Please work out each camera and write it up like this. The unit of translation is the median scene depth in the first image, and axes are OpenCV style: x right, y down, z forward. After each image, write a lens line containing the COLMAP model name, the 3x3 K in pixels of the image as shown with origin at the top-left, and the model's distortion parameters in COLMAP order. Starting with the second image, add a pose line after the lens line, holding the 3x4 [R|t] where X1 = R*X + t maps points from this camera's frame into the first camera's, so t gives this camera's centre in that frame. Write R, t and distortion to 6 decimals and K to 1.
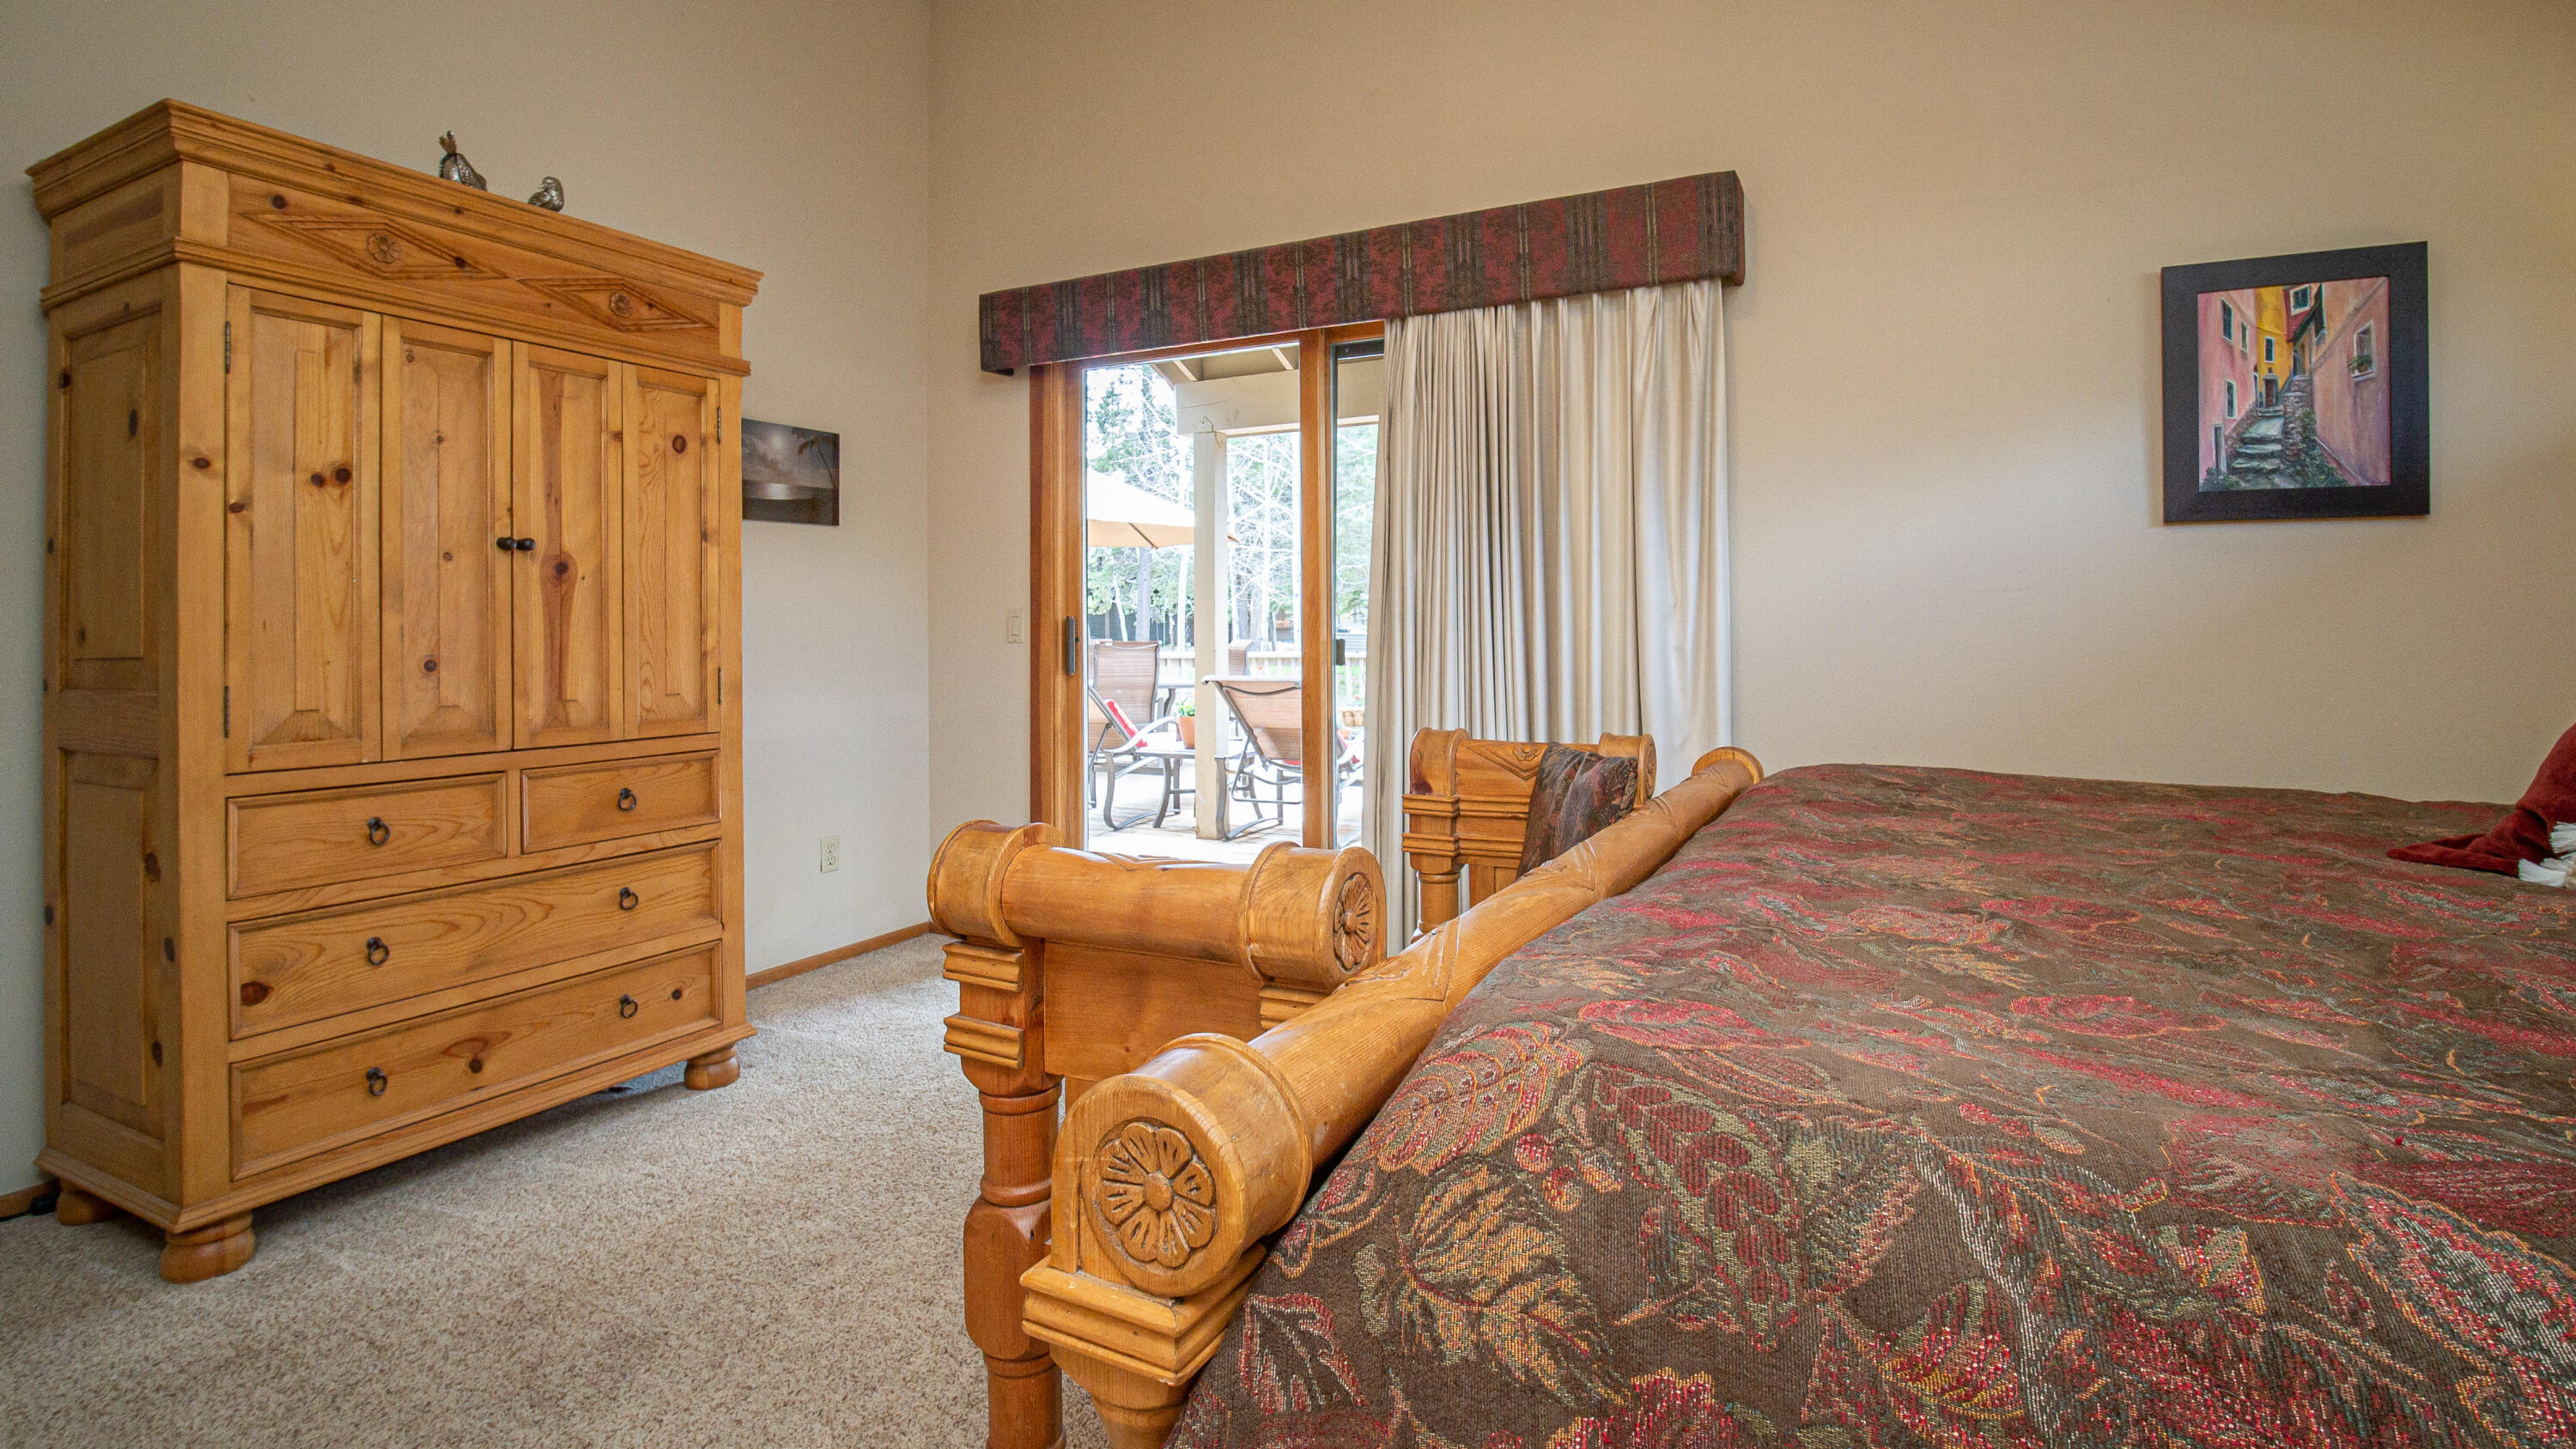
lens RADIAL K [[1160.6, 0, 1280.6], [0, 1160.6, 709.1], [0, 0, 1]] dist [-0.015886, -0.004002]
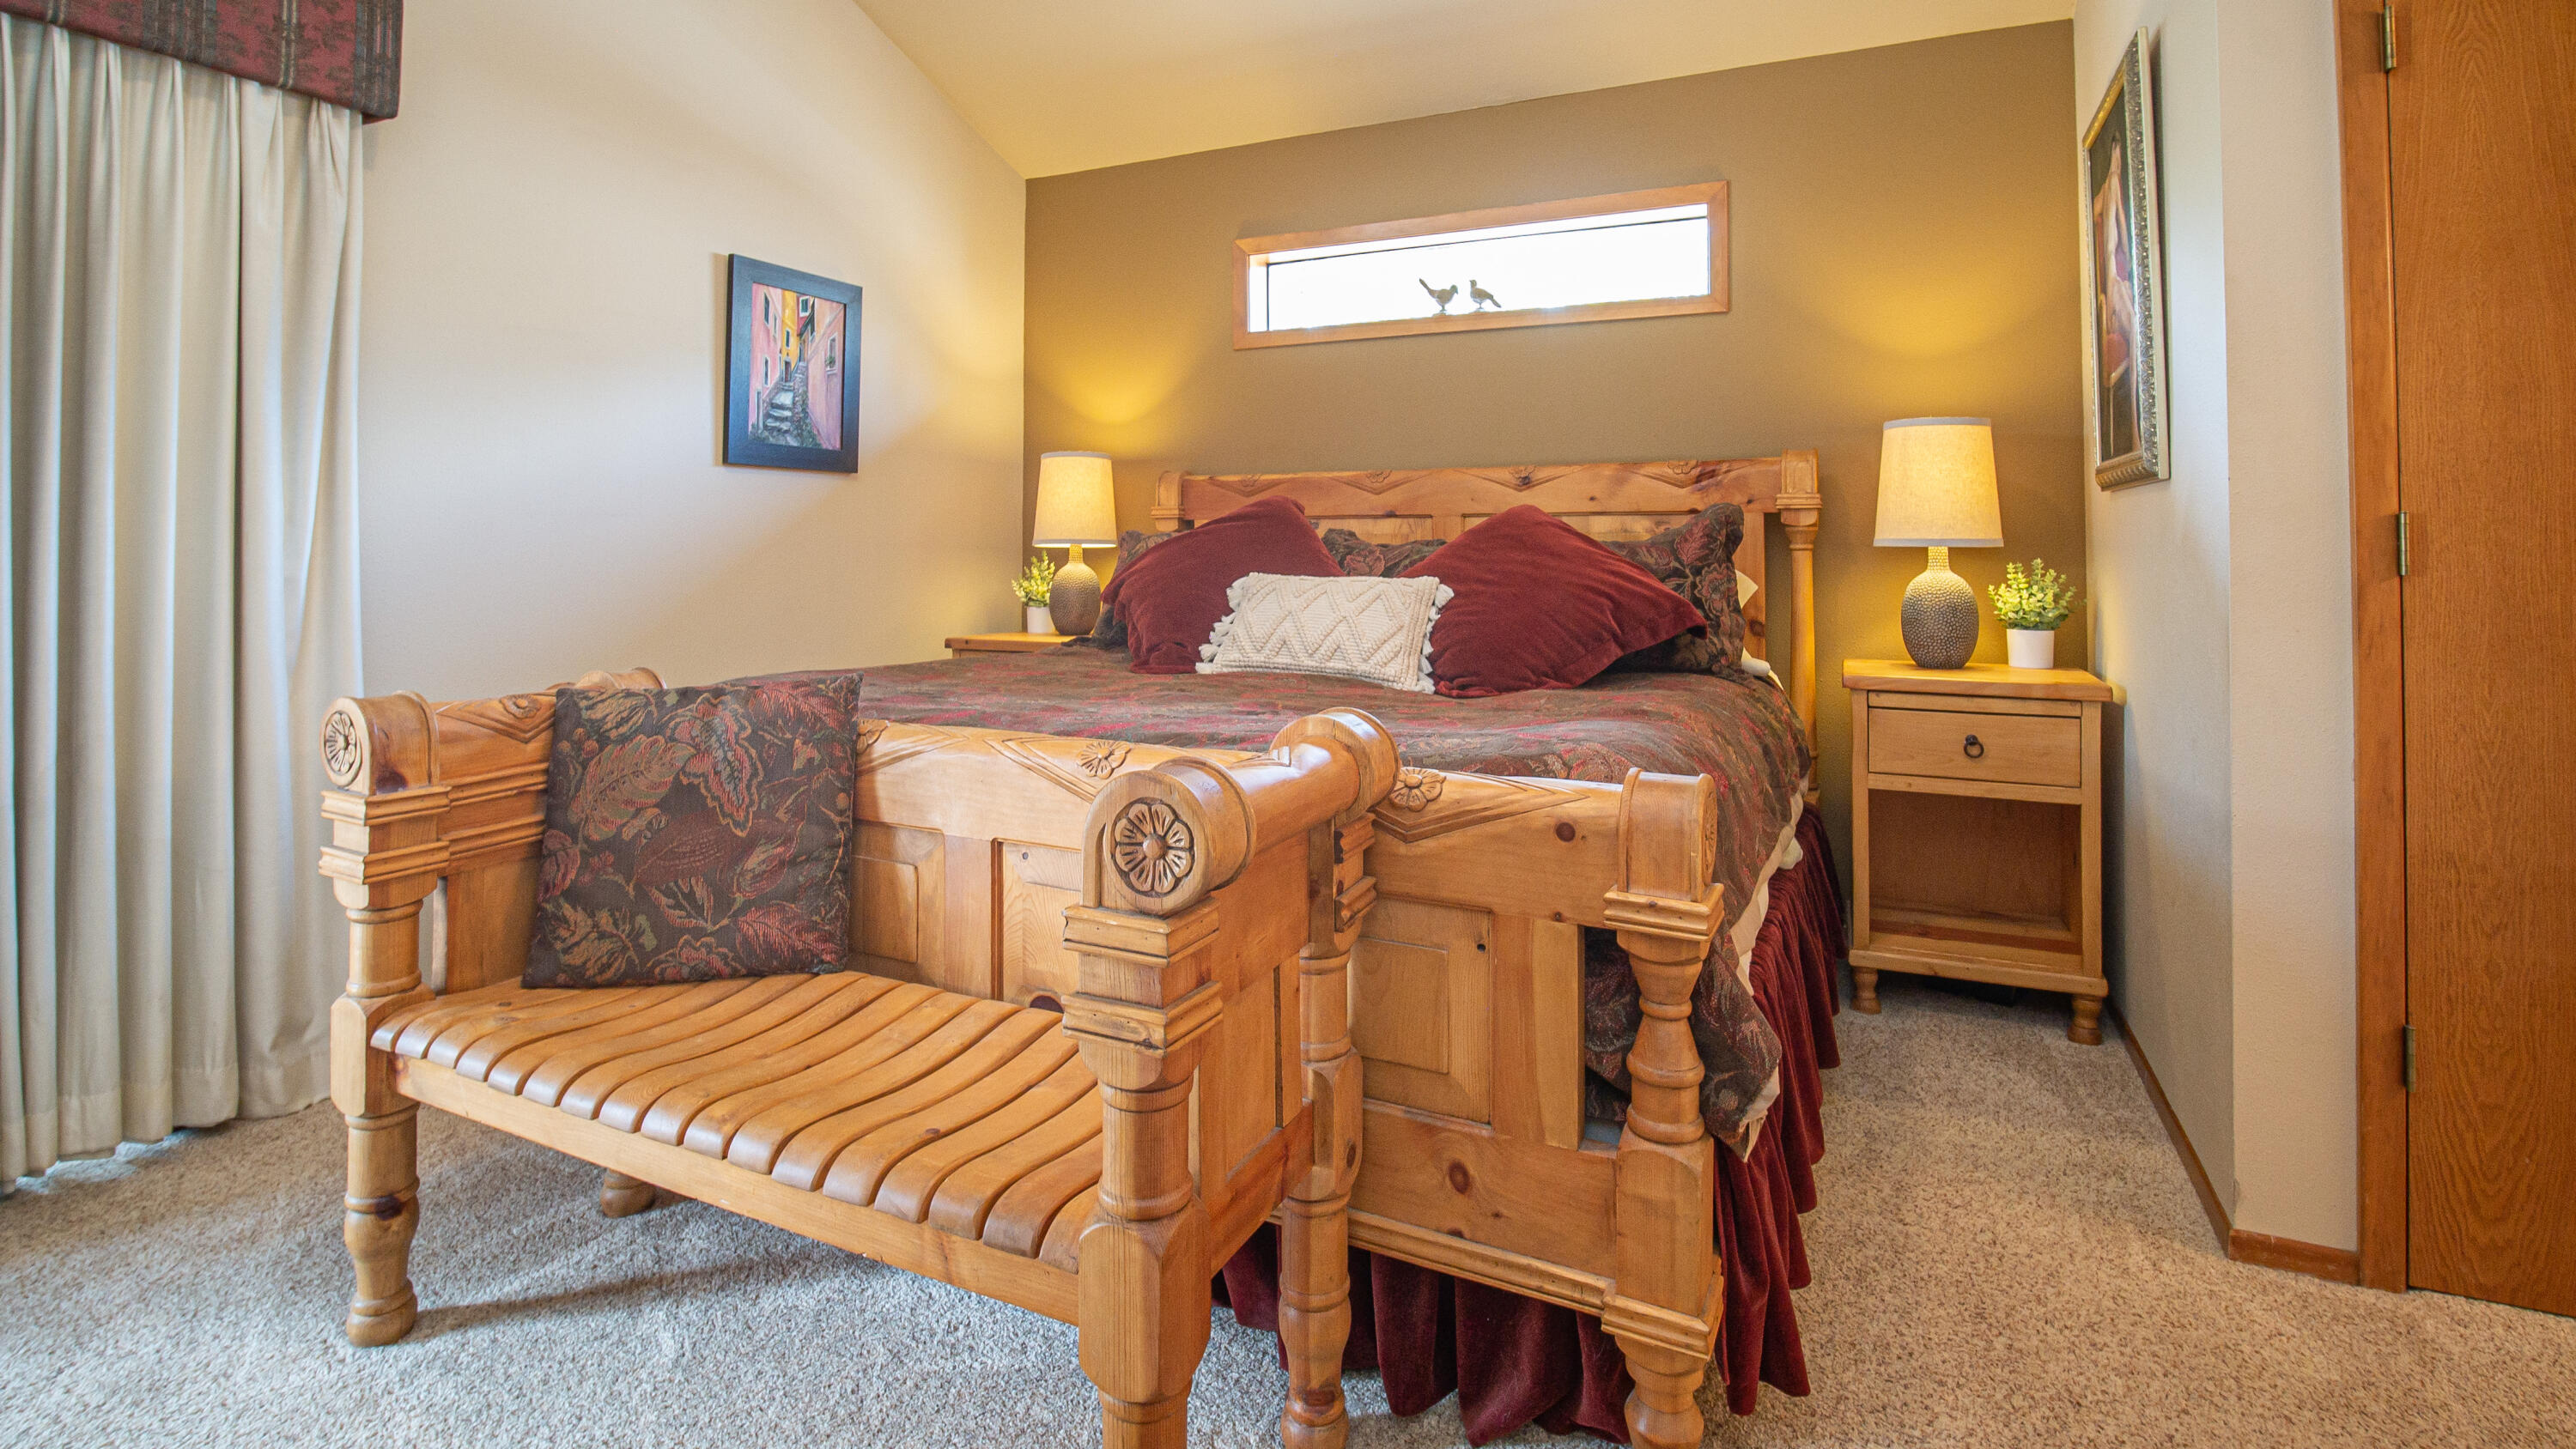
lens RADIAL K [[1160.6, 0, 1280.6], [0, 1160.6, 709.1], [0, 0, 1]] dist [-0.015886, -0.004002]
pose [[0.014213, -0.134292, 0.990840, -0.503417], [0.066890, 0.988848, 0.133063, -0.029370], [-0.997659, 0.064386, 0.023037, 0.419057]]
